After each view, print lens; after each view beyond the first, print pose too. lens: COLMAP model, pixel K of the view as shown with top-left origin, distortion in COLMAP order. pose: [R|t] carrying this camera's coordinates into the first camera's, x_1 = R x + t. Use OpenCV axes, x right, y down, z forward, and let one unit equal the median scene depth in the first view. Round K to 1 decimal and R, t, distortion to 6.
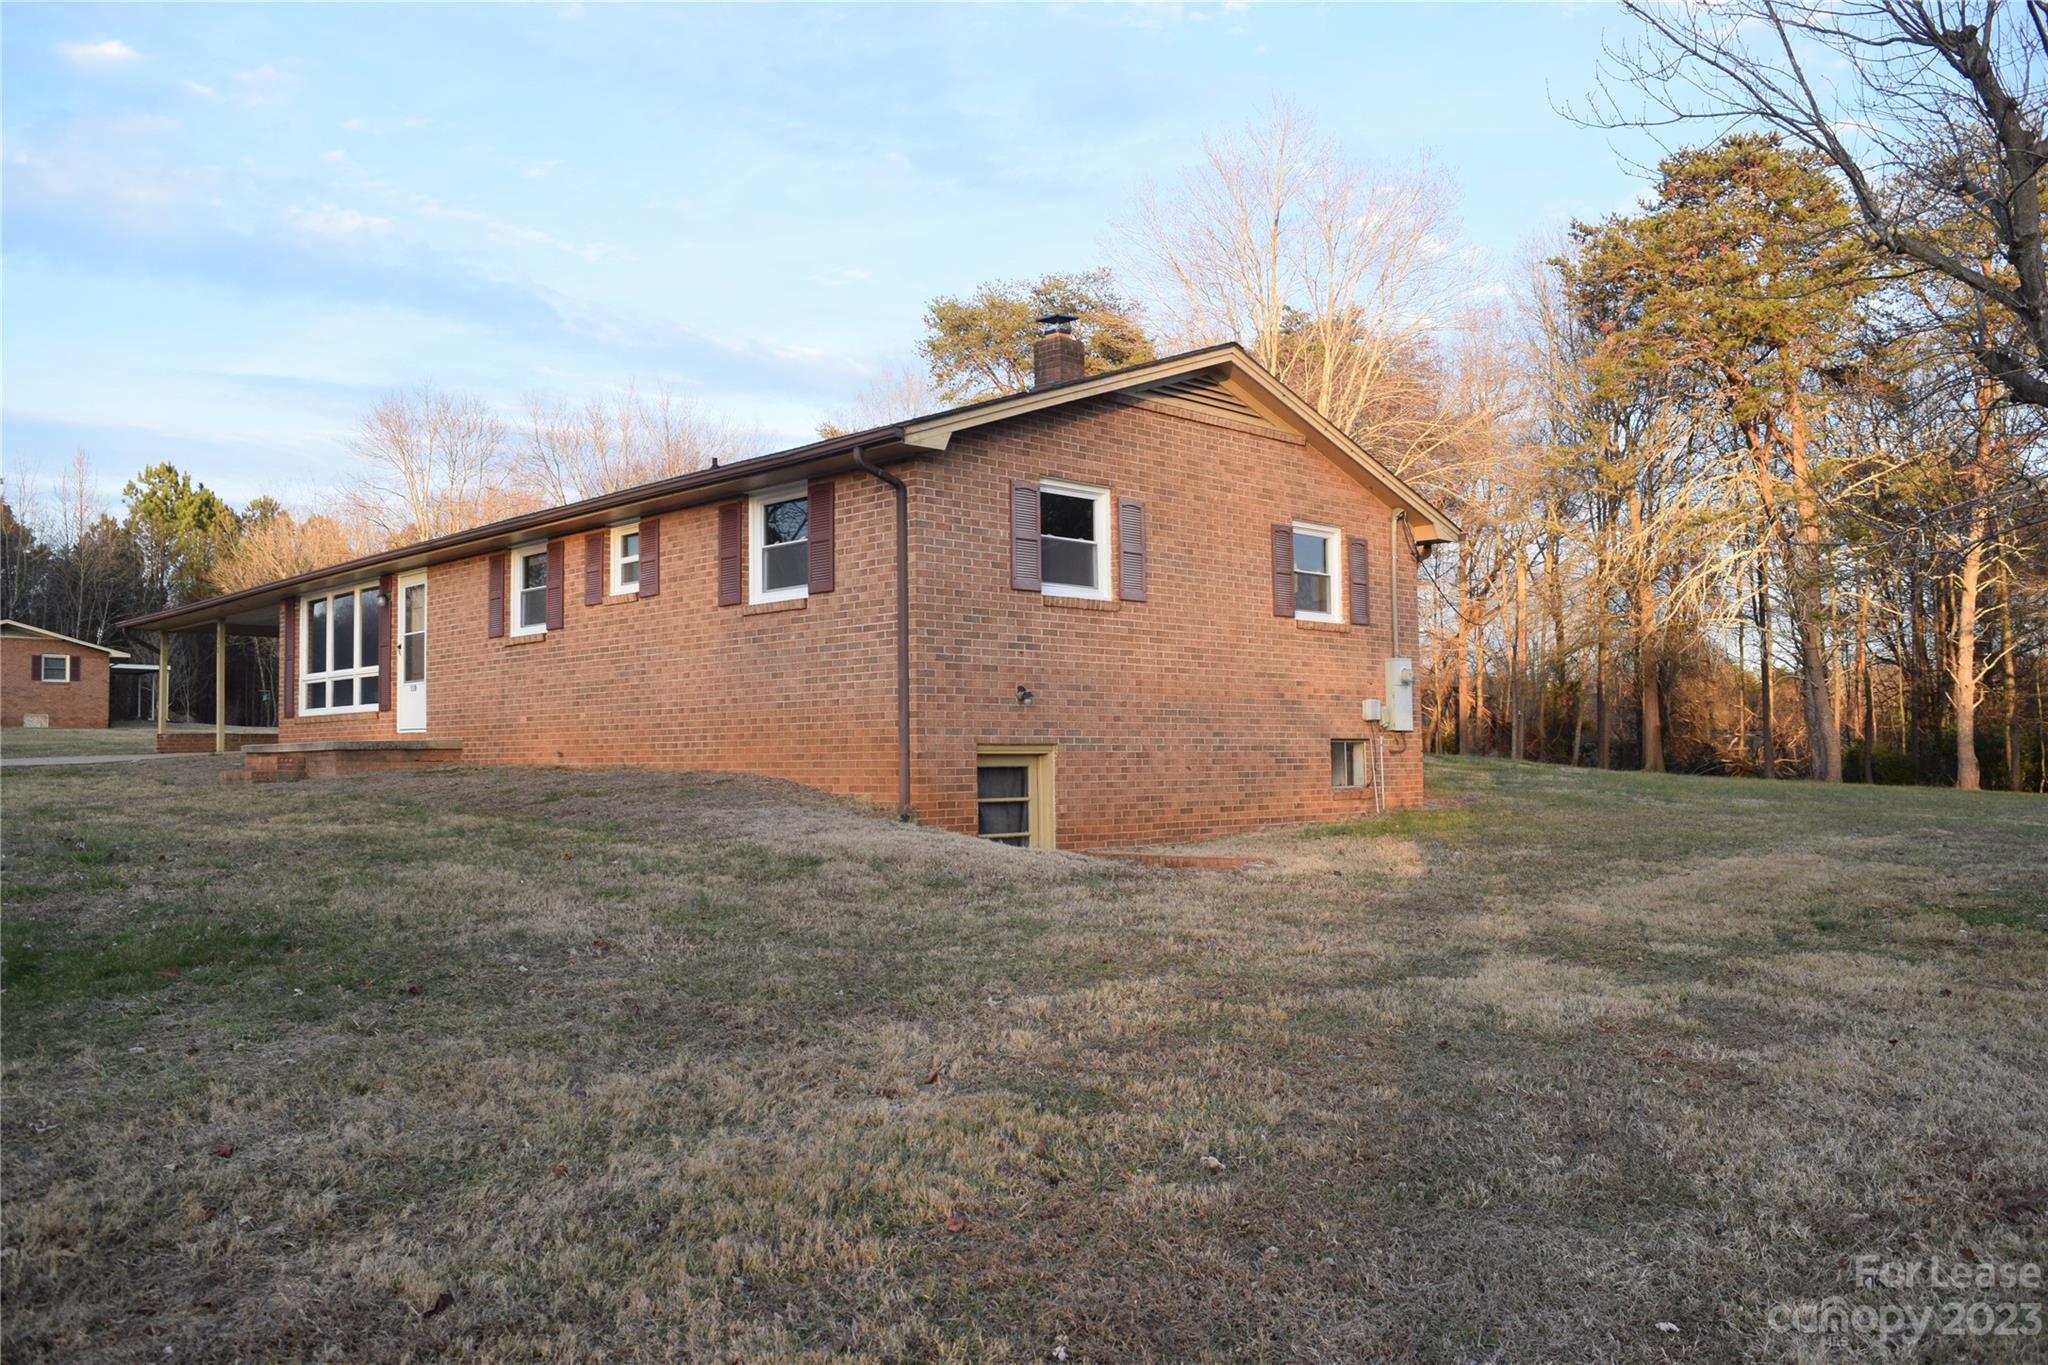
lens RADIAL K [[1616.6, 0, 962.0], [0, 1616.6, 706.8], [0, 0, 1]] dist [-0.093790, 0.010880]
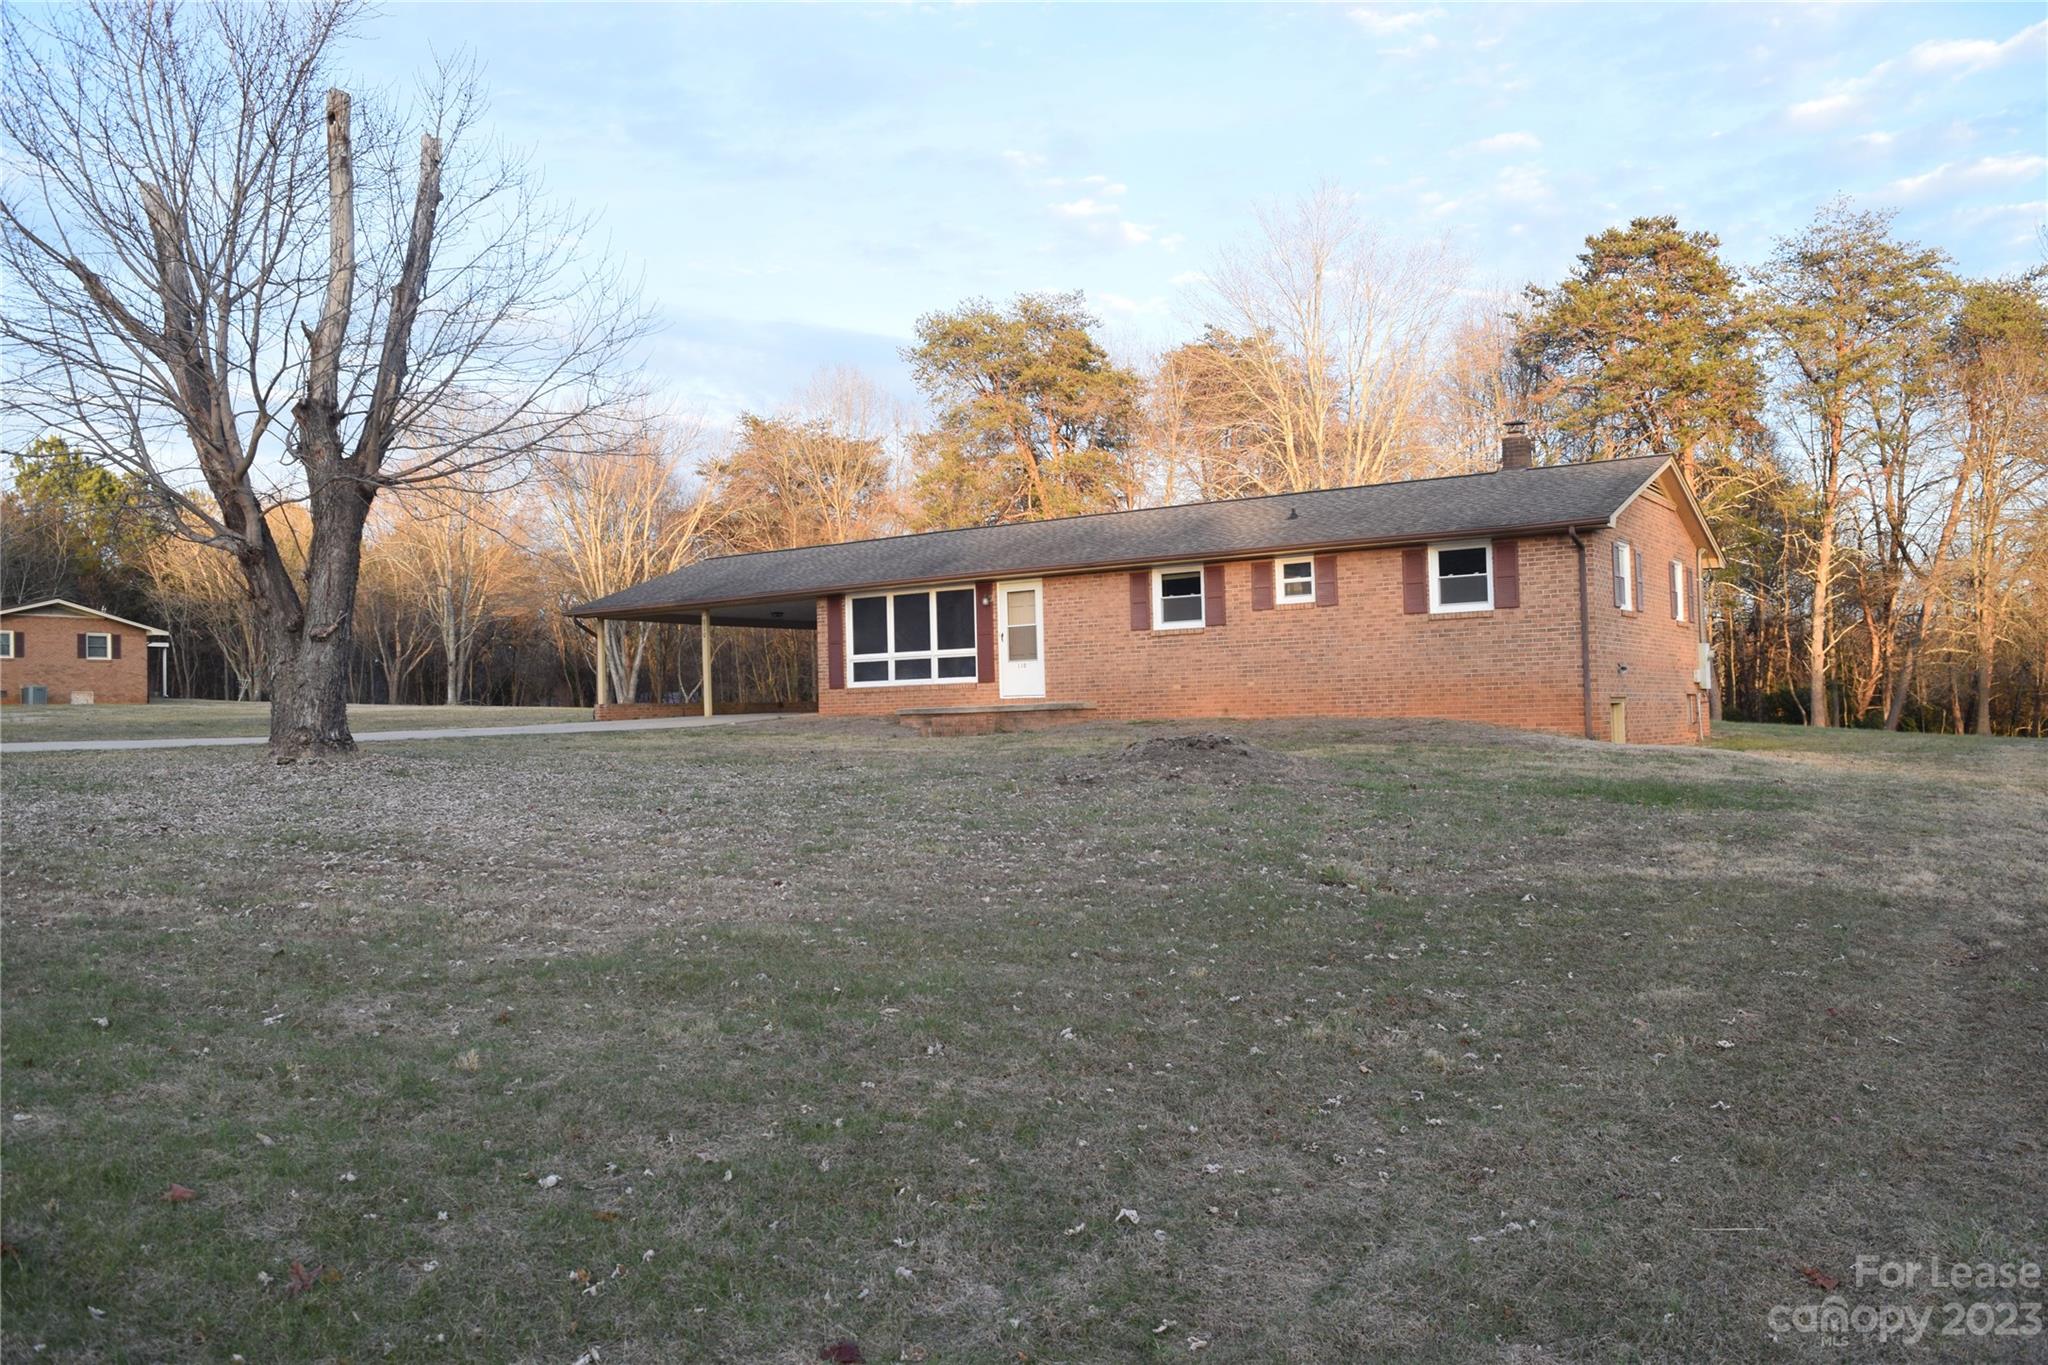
lens RADIAL K [[1616.6, 0, 1010.0], [0, 1616.6, 681.6], [0, 0, 1]] dist [-0.093790, 0.010880]
pose [[0.978166, -0.008646, 0.207644, -0.842531], [0.007911, 0.999959, 0.004371, -0.005410], [-0.207673, -0.002632, 0.978195, -0.457711]]
